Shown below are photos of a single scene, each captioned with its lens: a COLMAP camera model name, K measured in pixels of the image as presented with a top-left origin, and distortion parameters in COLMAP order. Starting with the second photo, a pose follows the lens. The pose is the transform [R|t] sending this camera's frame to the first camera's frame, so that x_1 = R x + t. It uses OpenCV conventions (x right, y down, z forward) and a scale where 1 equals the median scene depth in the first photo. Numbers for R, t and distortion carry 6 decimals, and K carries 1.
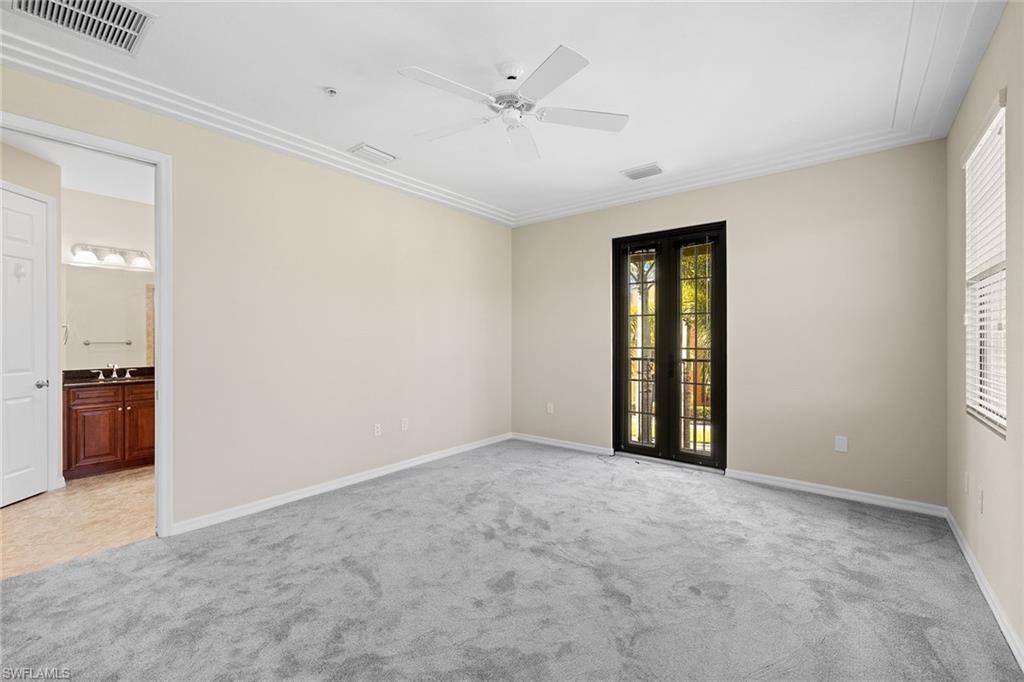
lens RADIAL K [[429.4, 0, 509.5], [0, 429.4, 337.8], [0, 0, 1]] dist [-0.000061, 0.001004]
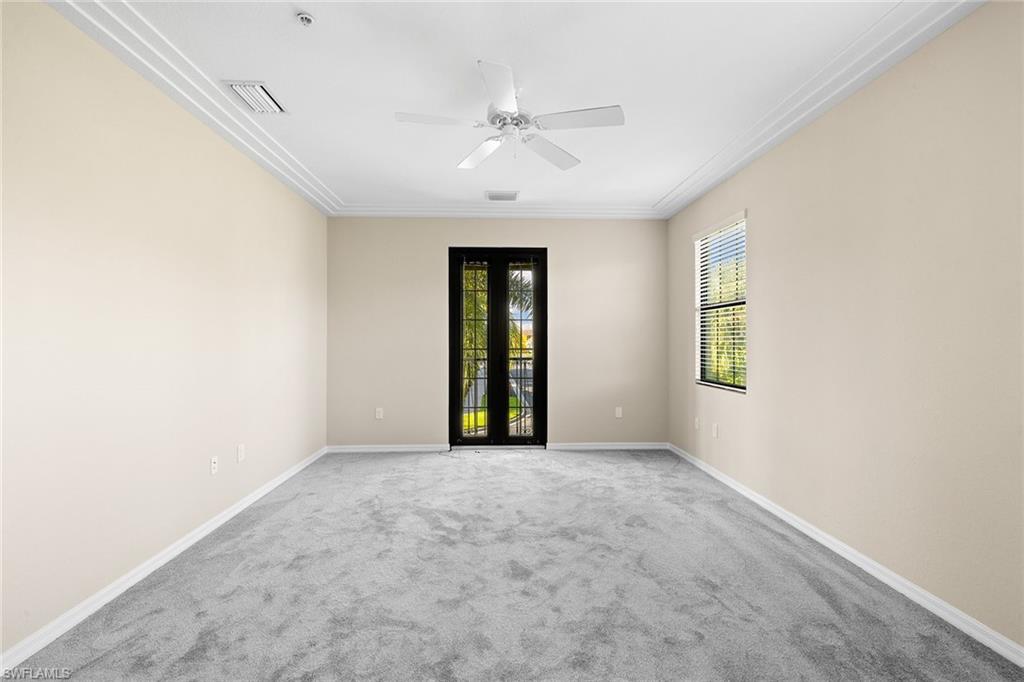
lens RADIAL K [[429.4, 0, 504.4], [0, 429.4, 335.8], [0, 0, 1]] dist [-0.000061, 0.001004]
pose [[0.757735, 0.007001, 0.652525, -0.457897], [-0.001312, 0.999957, -0.009206, -0.000505], [-0.652561, 0.006119, 0.757711, 0.133641]]
